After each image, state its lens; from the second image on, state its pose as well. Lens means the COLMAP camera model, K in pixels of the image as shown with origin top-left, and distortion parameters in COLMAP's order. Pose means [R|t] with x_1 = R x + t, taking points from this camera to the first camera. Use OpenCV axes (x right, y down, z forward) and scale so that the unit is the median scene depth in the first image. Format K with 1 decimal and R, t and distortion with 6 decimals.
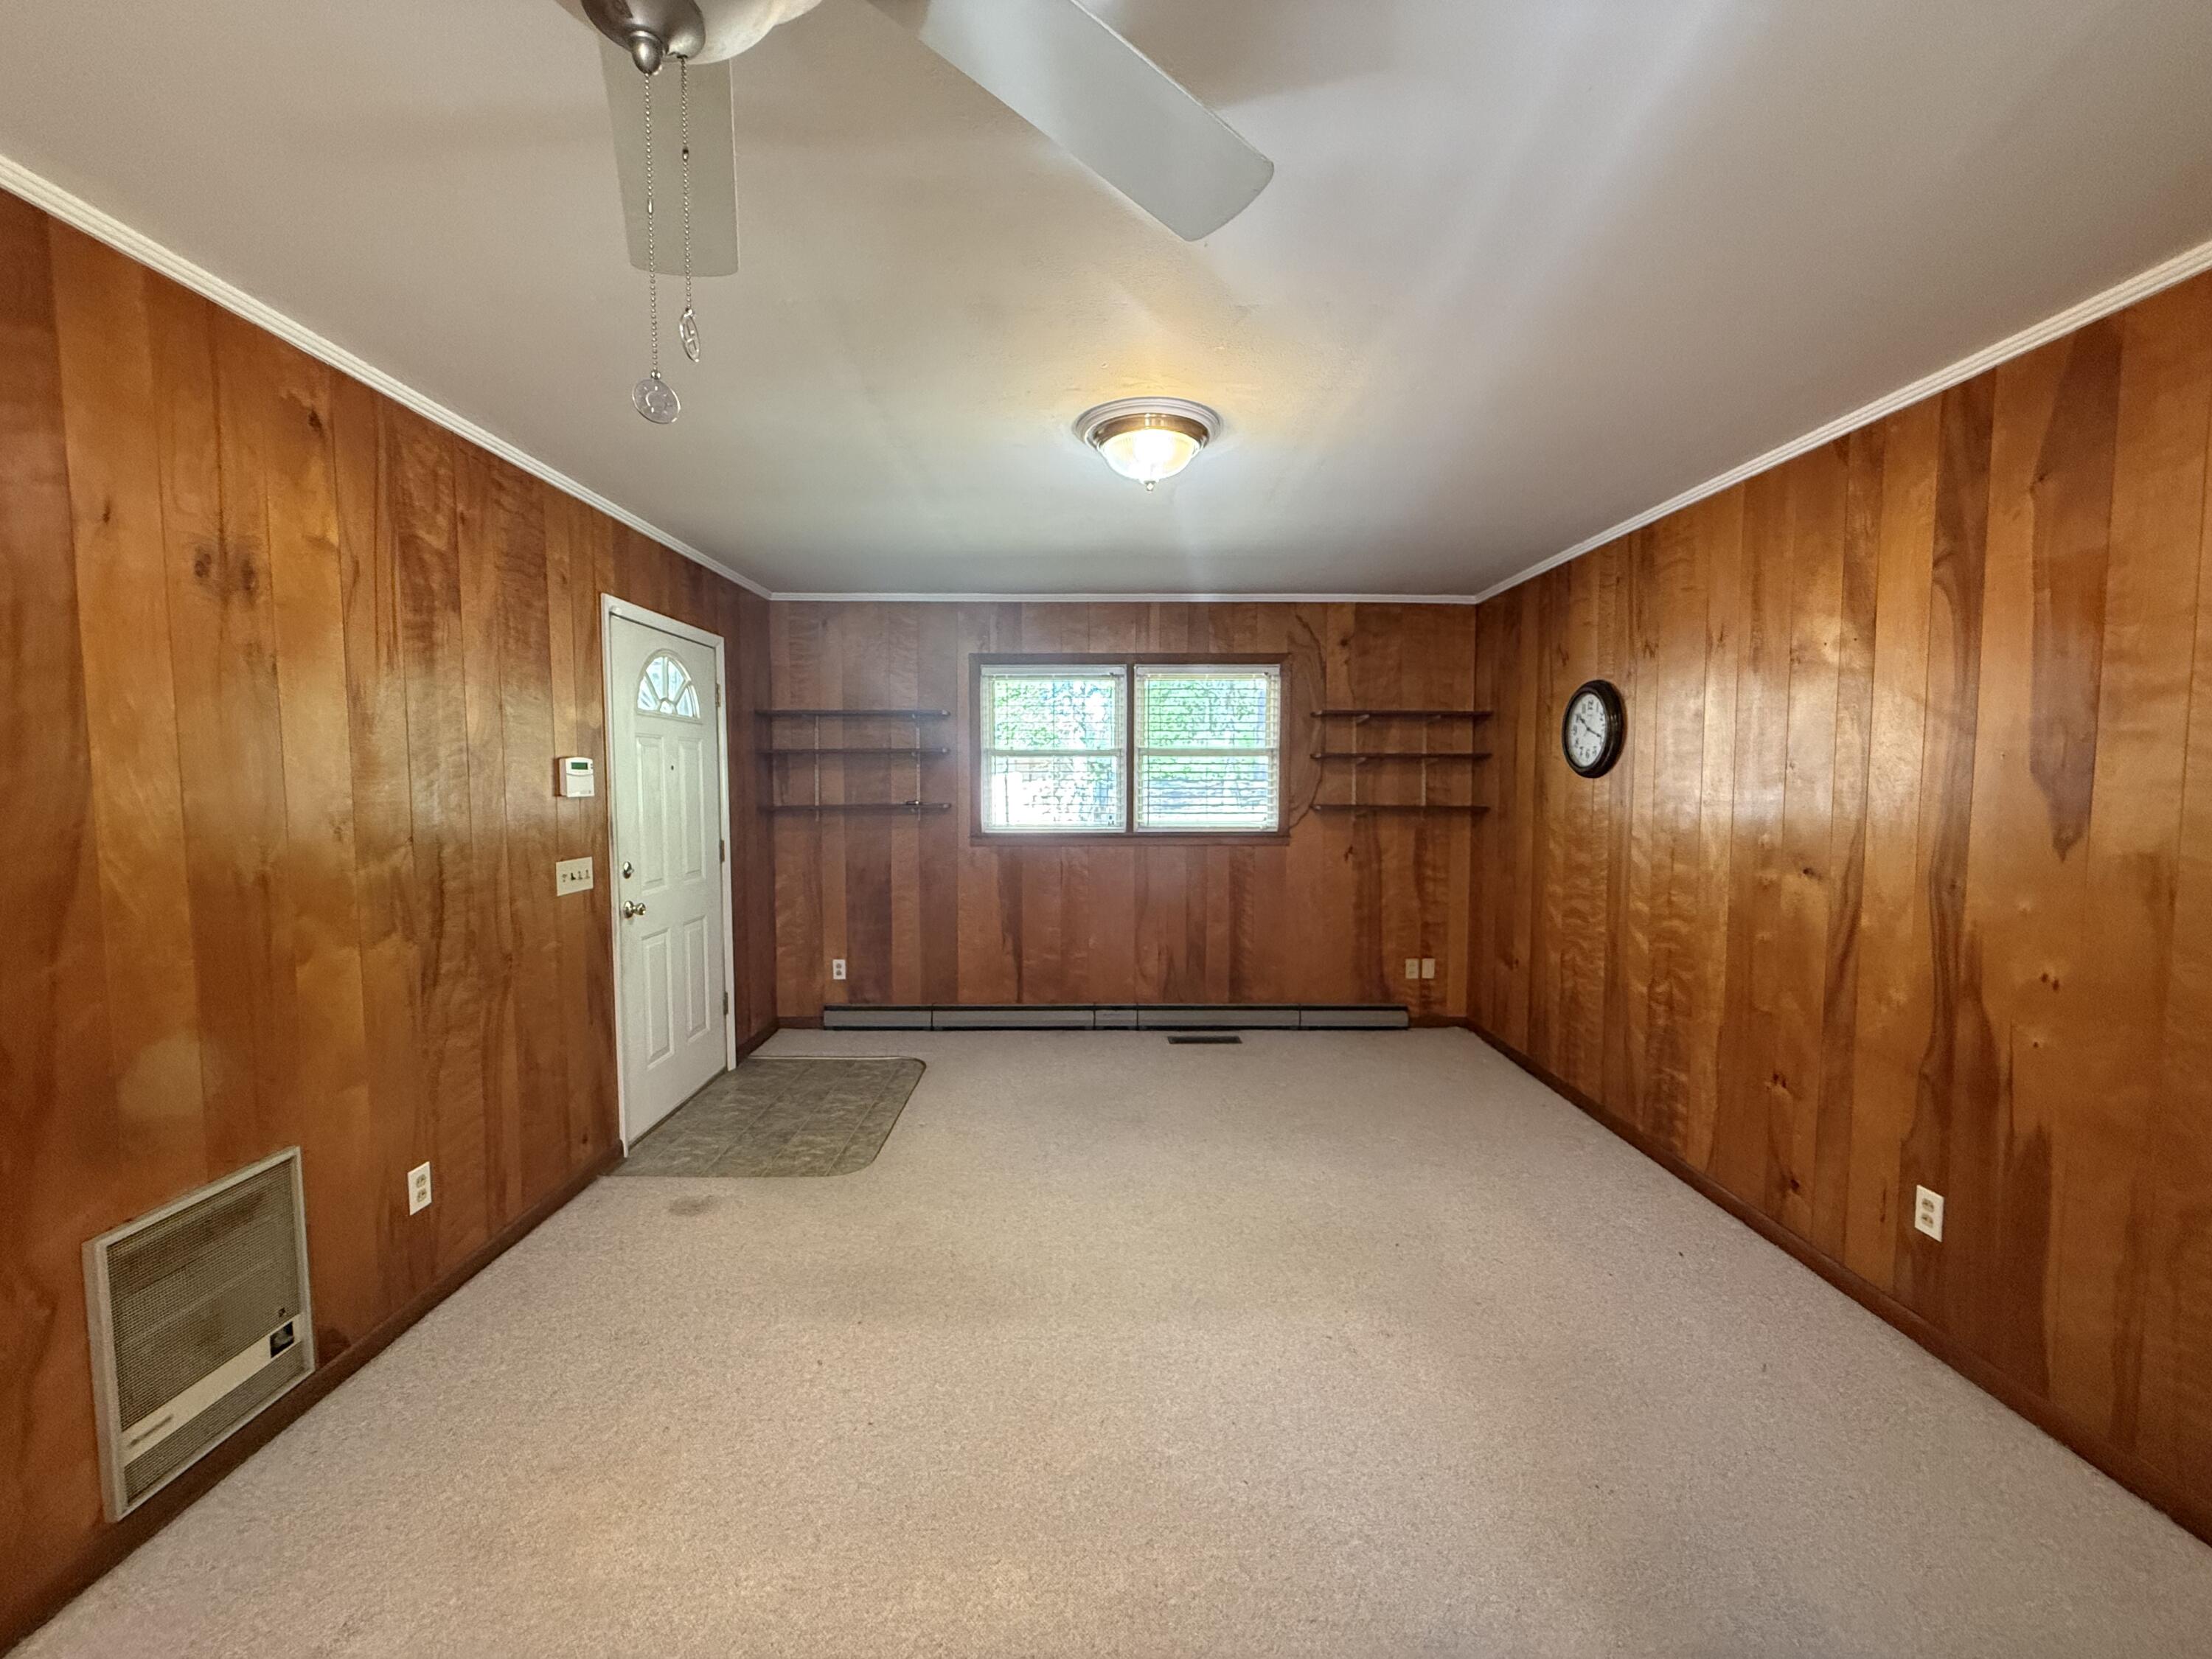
lens RADIAL K [[878.9, 0, 1106.0], [0, 878.9, 829.5], [0, 0, 1]] dist [-0.001585, 0.000122]
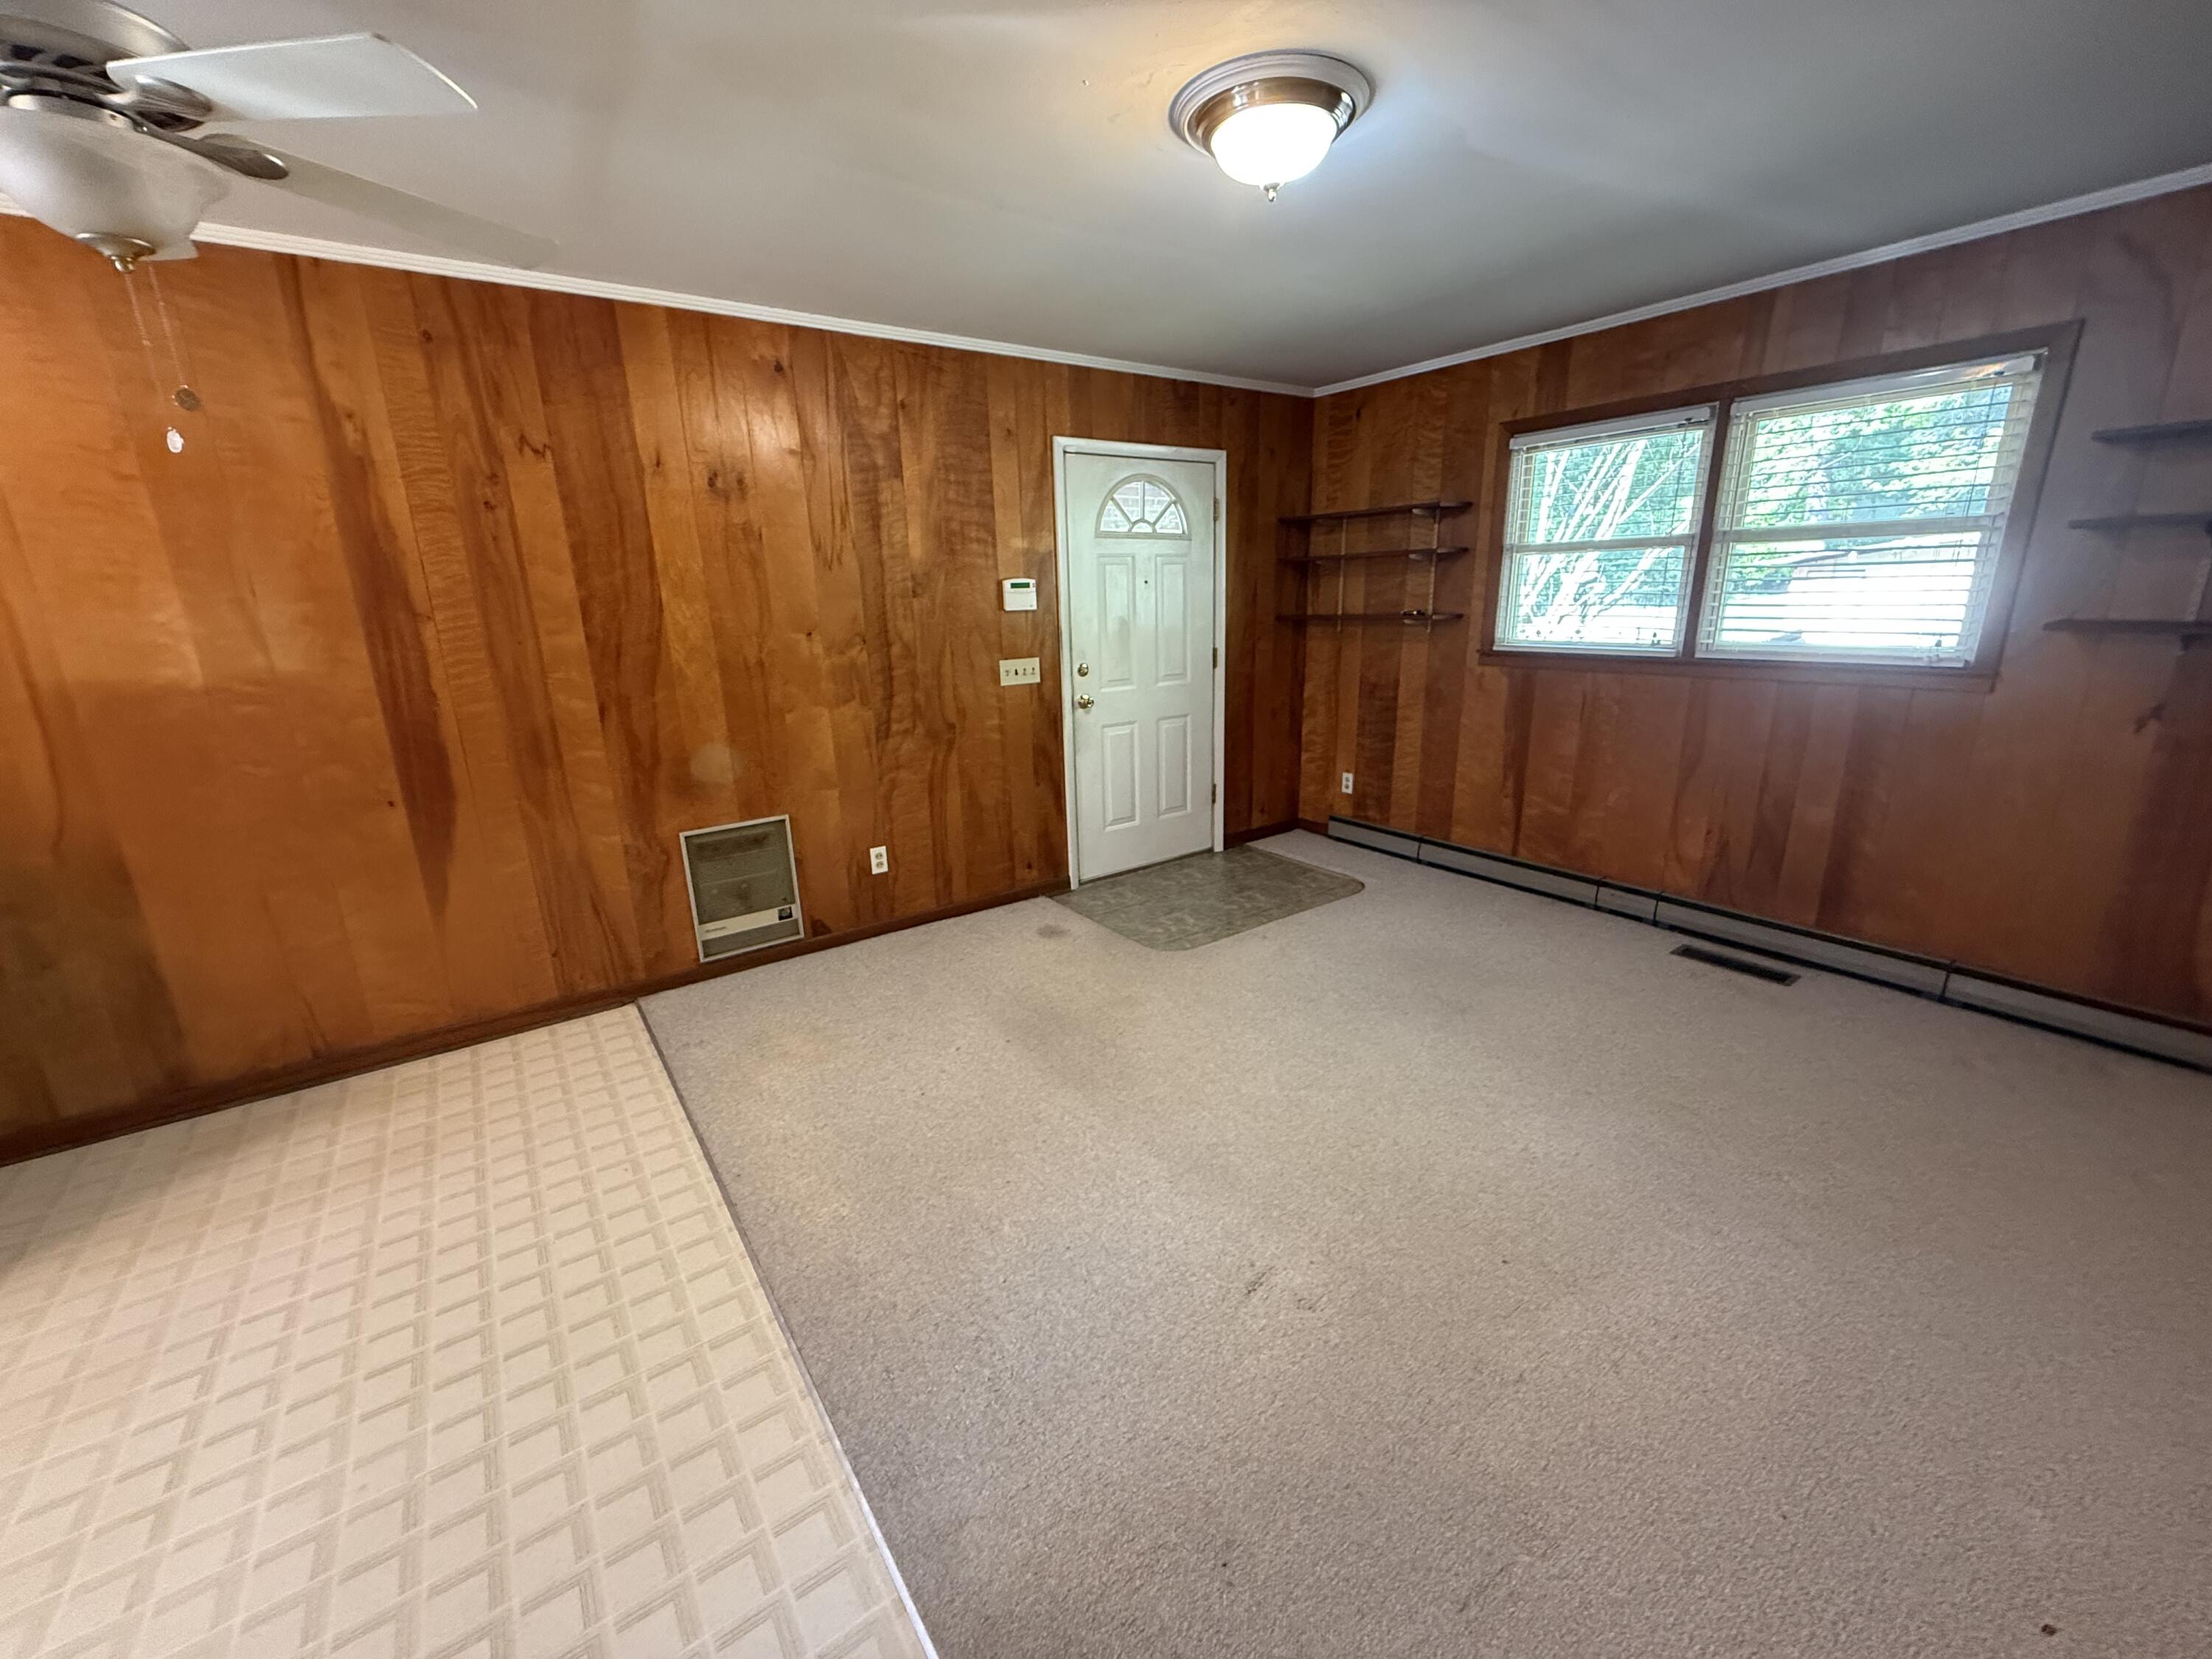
lens RADIAL K [[882.4, 0, 1102.0], [0, 882.4, 830.0], [0, 0, 1]] dist [-0.002904, -0.000011]
pose [[0.574321, 0.201124, -0.793539, 0.538330], [-0.021758, 0.972758, 0.230800, -0.023130], [0.818341, -0.115288, 0.563052, 0.309008]]
